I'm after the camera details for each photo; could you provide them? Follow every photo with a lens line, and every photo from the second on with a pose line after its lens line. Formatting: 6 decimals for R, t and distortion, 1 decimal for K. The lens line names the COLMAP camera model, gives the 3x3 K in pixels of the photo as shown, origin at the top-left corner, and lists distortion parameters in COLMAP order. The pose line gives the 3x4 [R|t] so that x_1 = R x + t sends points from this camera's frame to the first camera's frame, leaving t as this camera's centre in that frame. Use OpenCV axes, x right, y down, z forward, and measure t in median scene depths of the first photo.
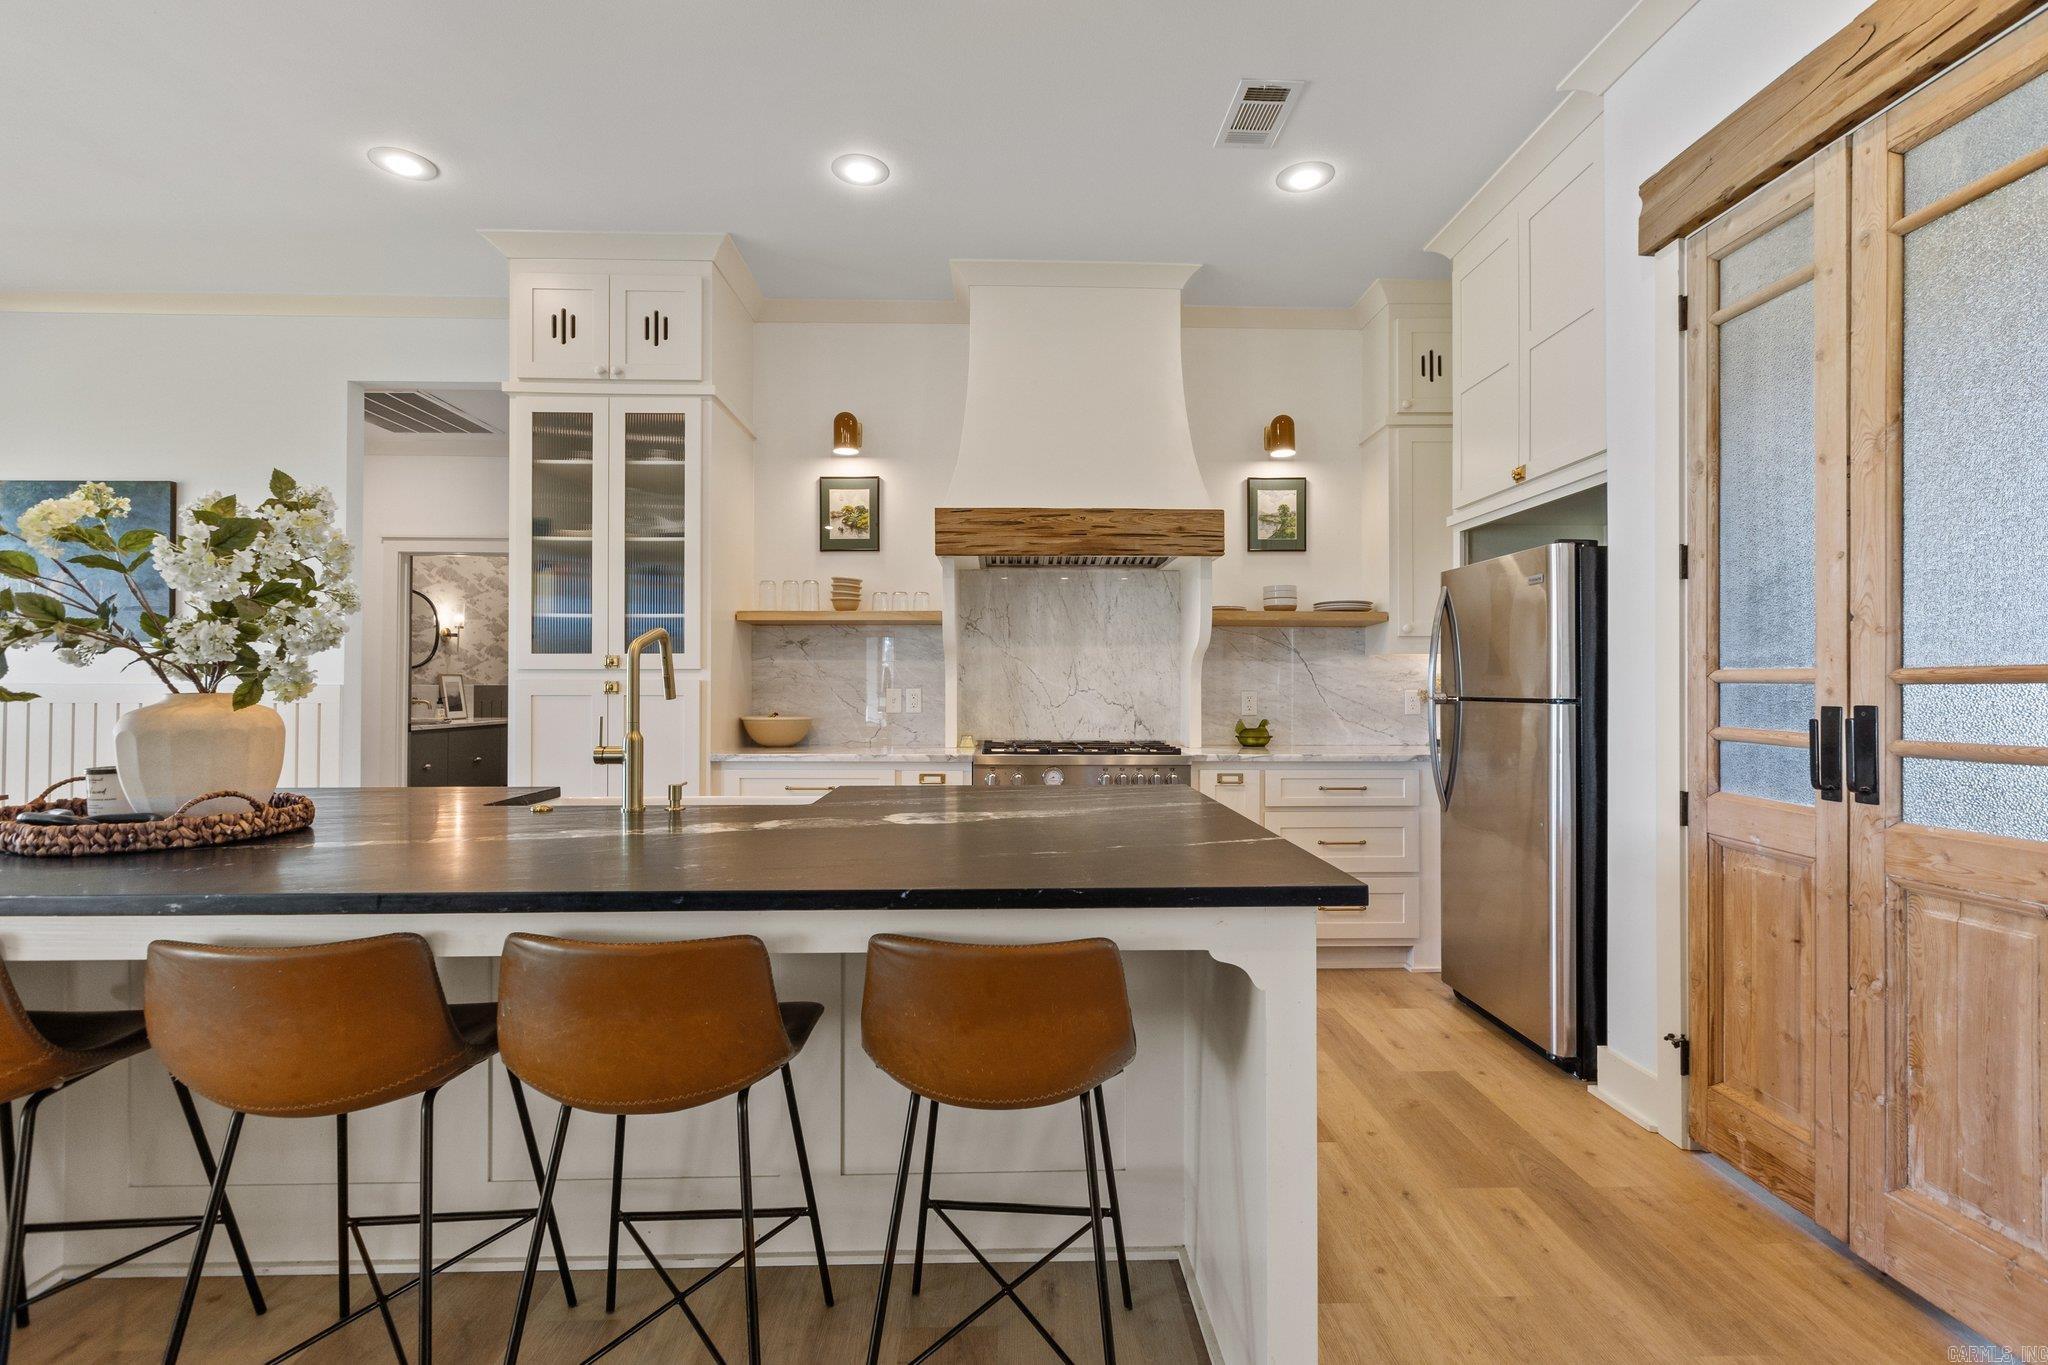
lens RADIAL K [[926.3, 0, 1030.5], [0, 926.3, 678.9], [0, 0, 1]] dist [0.003115, -0.001880]
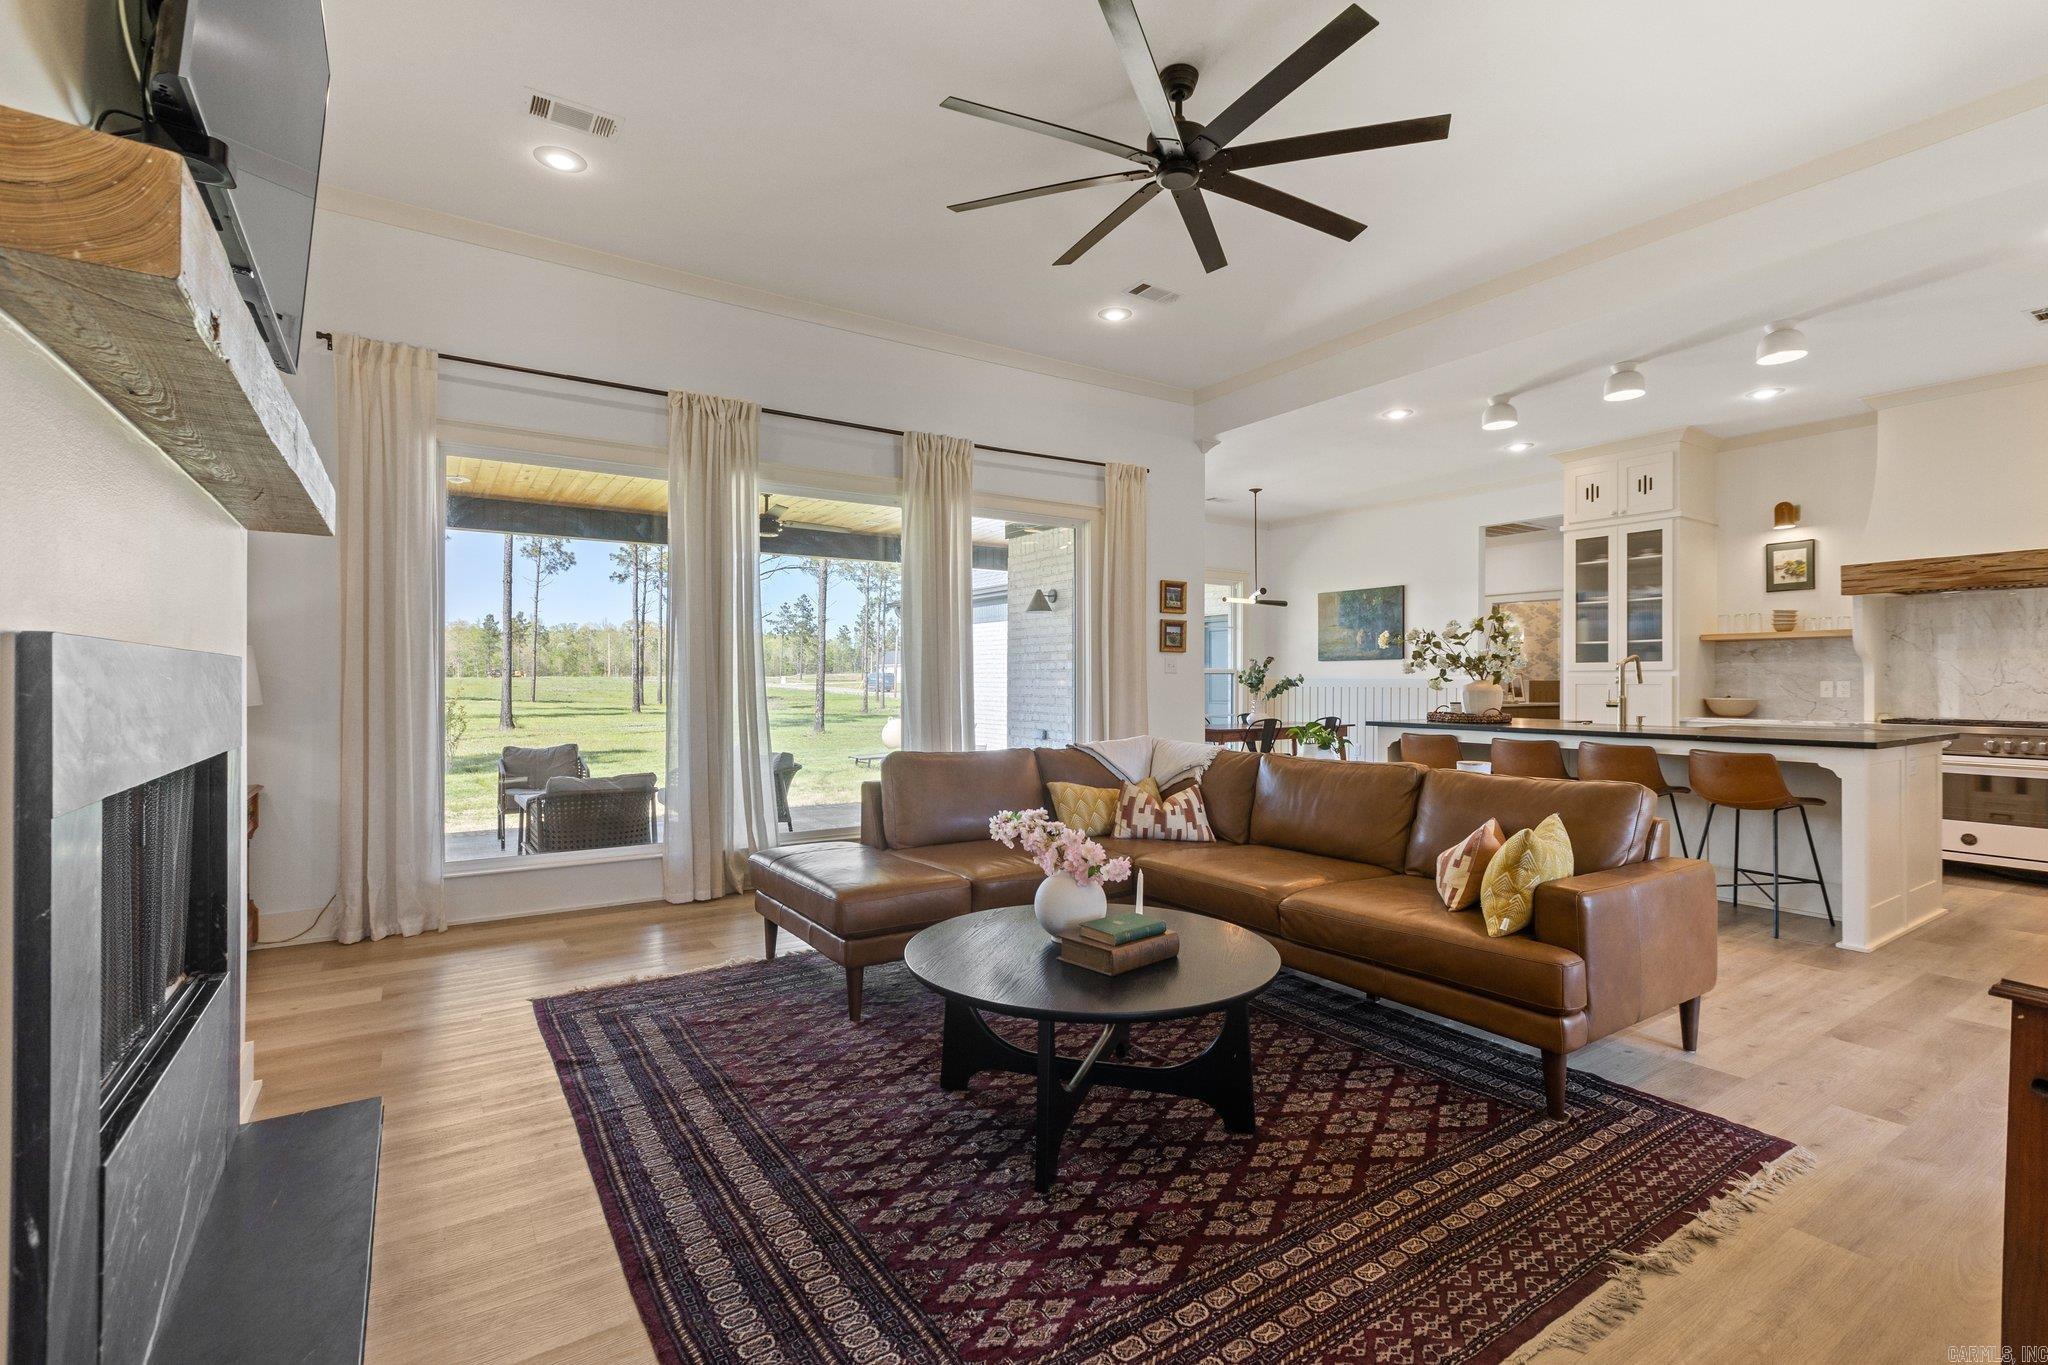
lens RADIAL K [[926.3, 0, 1023.6], [0, 926.3, 677.0], [0, 0, 1]] dist [0.003115, -0.001880]
pose [[0.527022, -0.003498, -0.849844, 0.493634], [0.003383, 0.999992, -0.002017, 0.002942], [0.849845, -0.001812, 0.527030, -0.989377]]
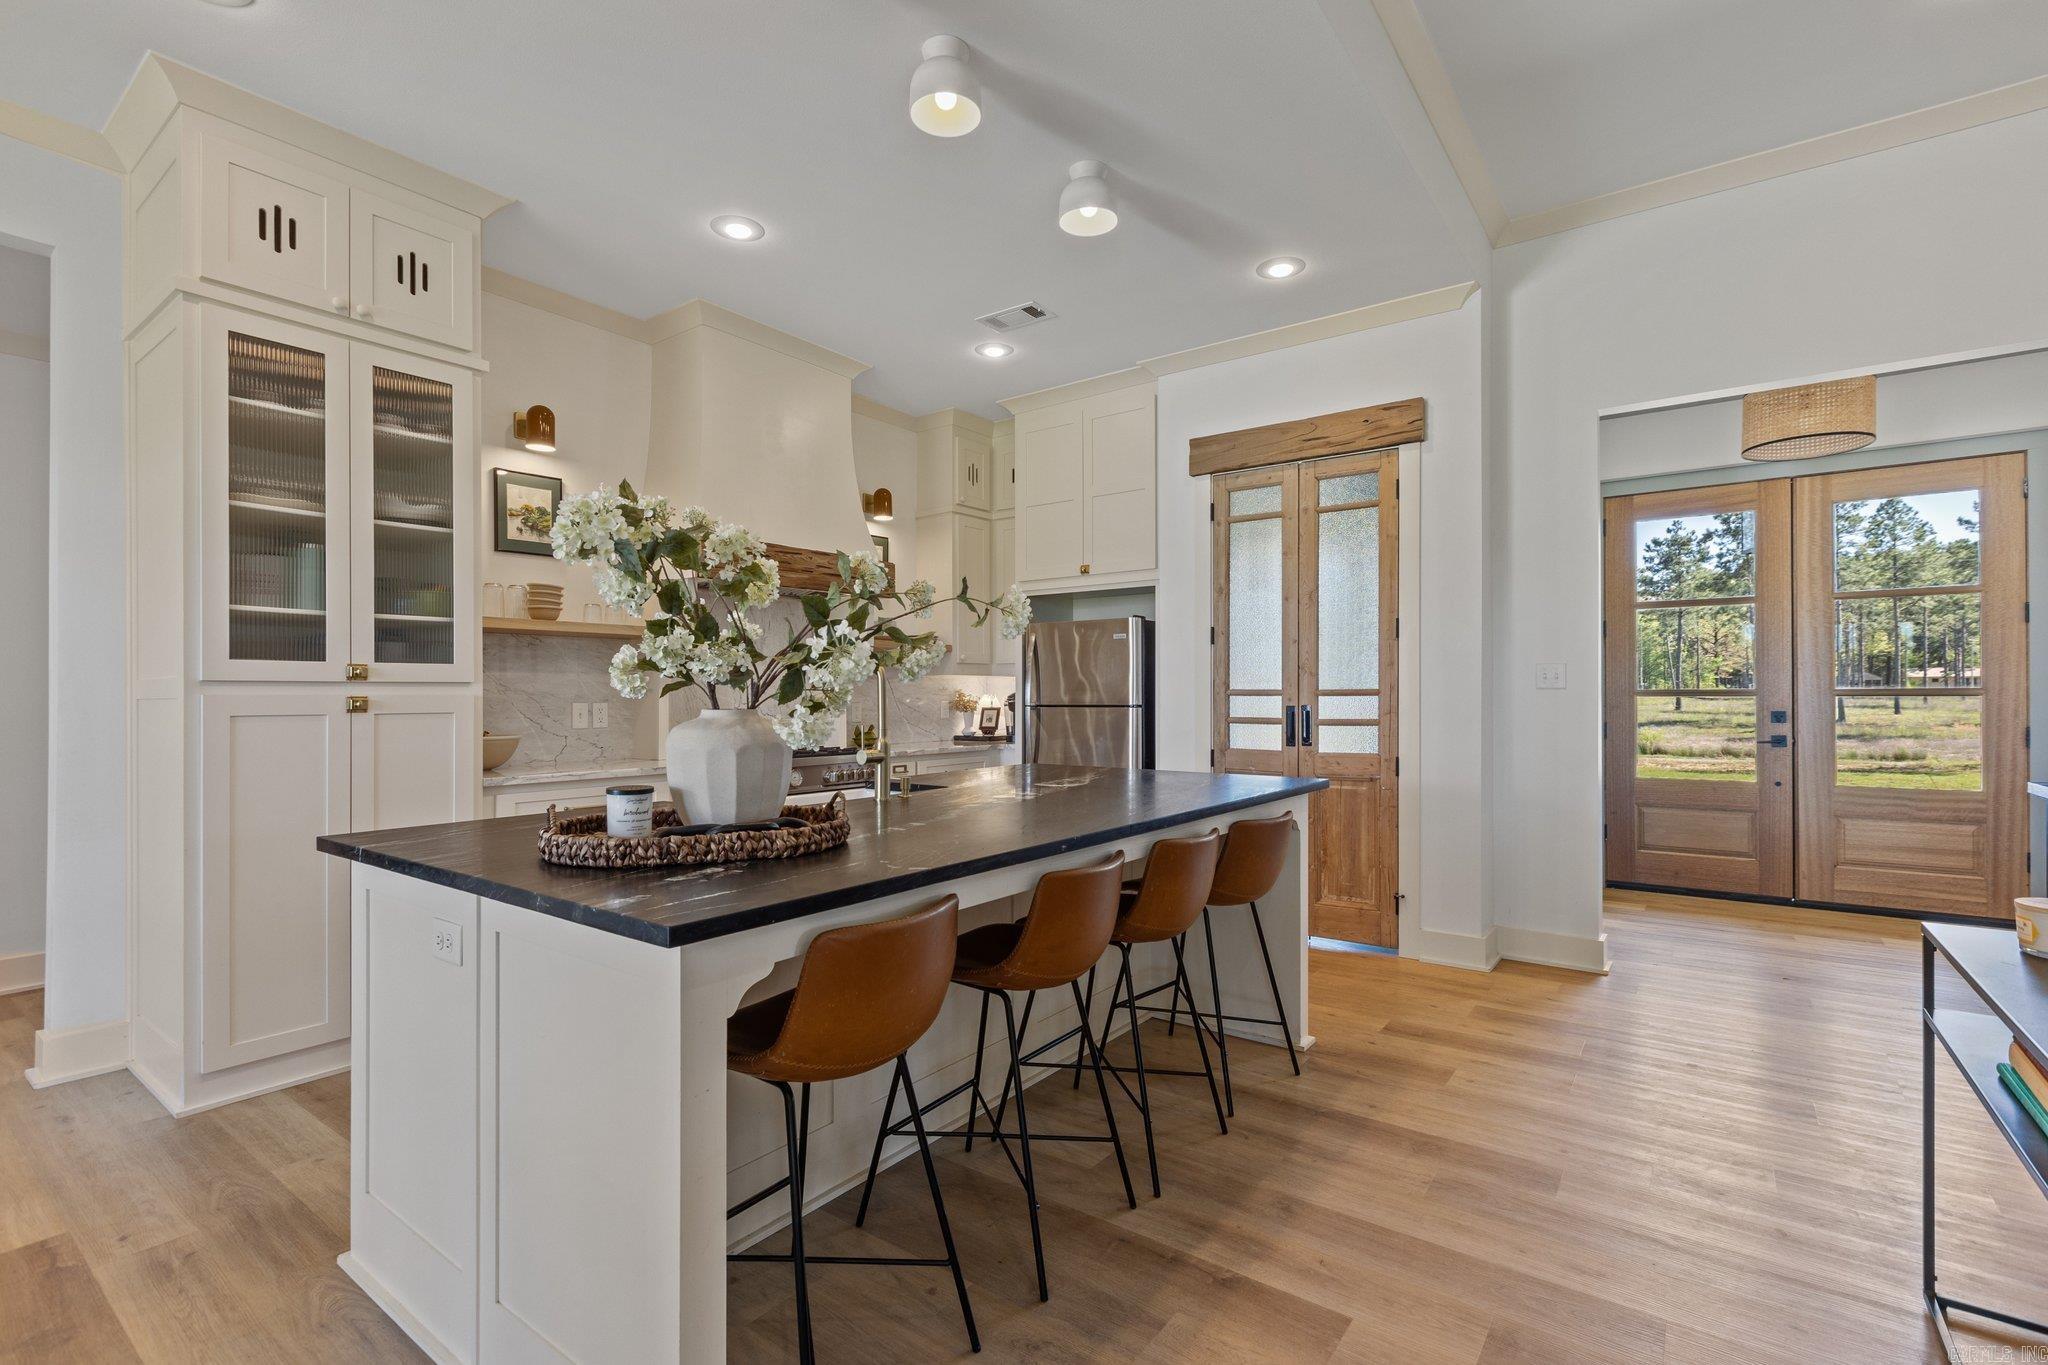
lens RADIAL K [[926.3, 0, 1028.1], [0, 926.3, 698.0], [0, 0, 1]] dist [0.003115, -0.001880]
pose [[0.616604, -0.004055, 0.787263, -0.699492], [-0.001469, 0.999979, 0.006301, -0.001722], [-0.787272, -0.005042, 0.616585, 0.043710]]
